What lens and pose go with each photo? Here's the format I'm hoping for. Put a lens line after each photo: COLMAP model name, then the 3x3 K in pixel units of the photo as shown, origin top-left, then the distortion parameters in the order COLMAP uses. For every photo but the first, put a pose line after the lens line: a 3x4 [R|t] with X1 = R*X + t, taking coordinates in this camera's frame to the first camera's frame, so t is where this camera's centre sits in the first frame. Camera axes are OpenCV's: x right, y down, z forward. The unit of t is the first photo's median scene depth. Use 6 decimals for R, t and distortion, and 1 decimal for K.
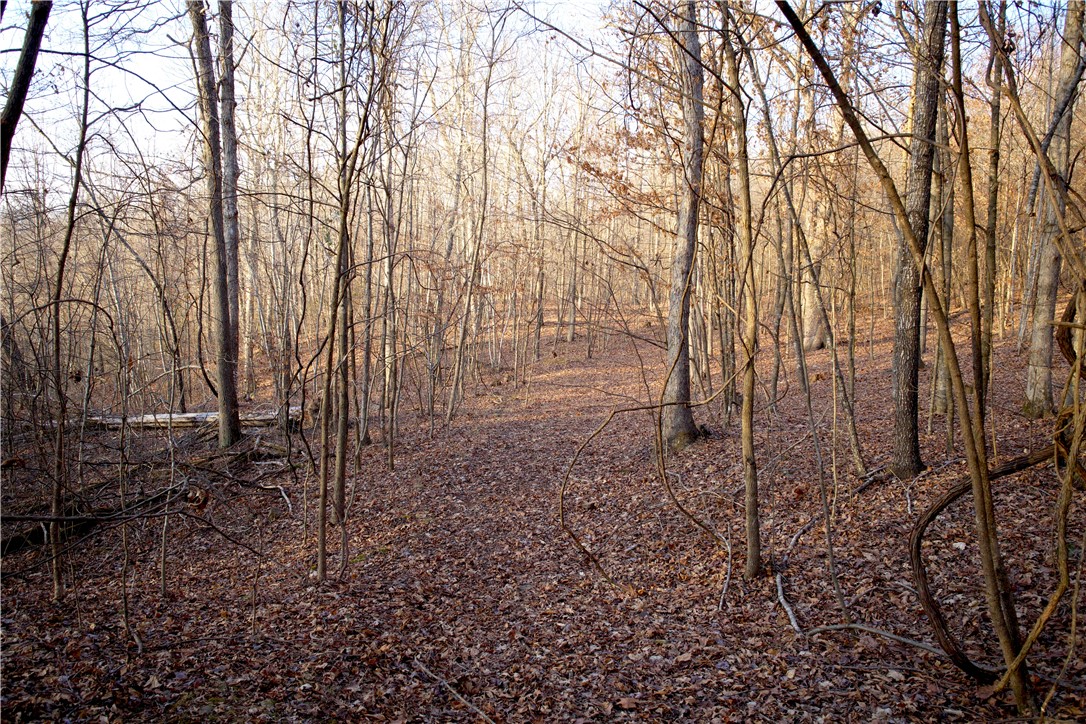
lens RADIAL K [[806.8, 0, 543.1], [0, 806.8, 362.4], [0, 0, 1]] dist [-0.001036, -0.000114]
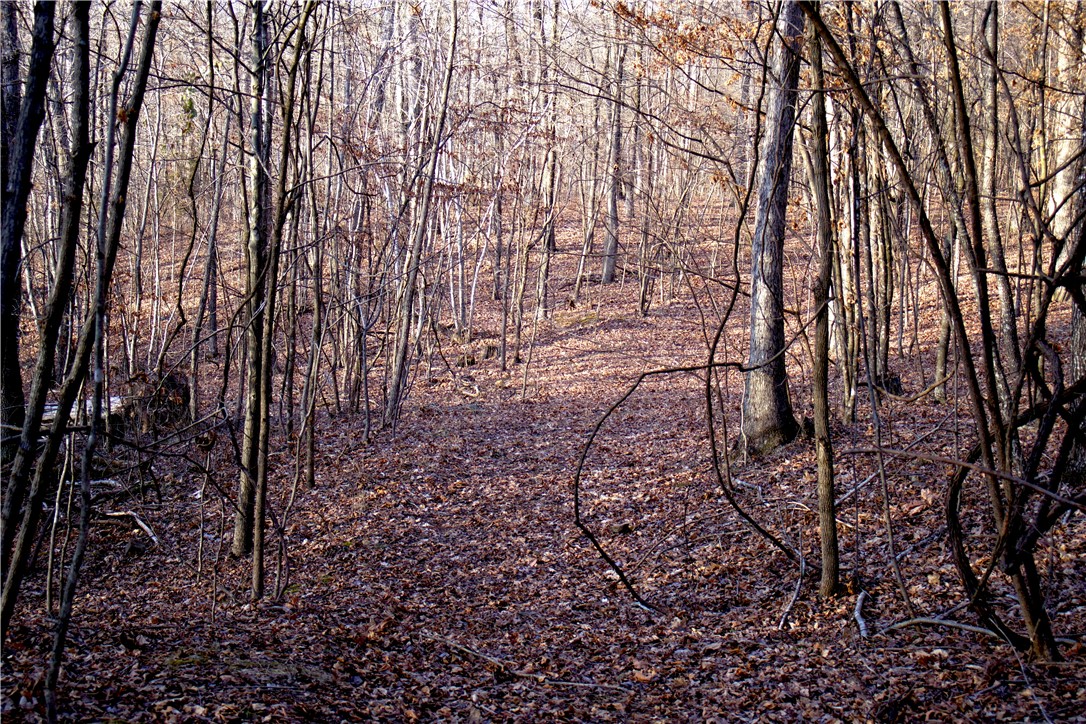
lens RADIAL K [[1719.3, 0, 542.9], [0, 1719.3, 360.9], [0, 0, 1]] dist [0.028256, 0.000000]
pose [[0.999969, 0.003878, -0.006921, 0.001276], [-0.003738, 0.999790, 0.020146, 0.010064], [0.006998, -0.020120, 0.999773, -0.437303]]
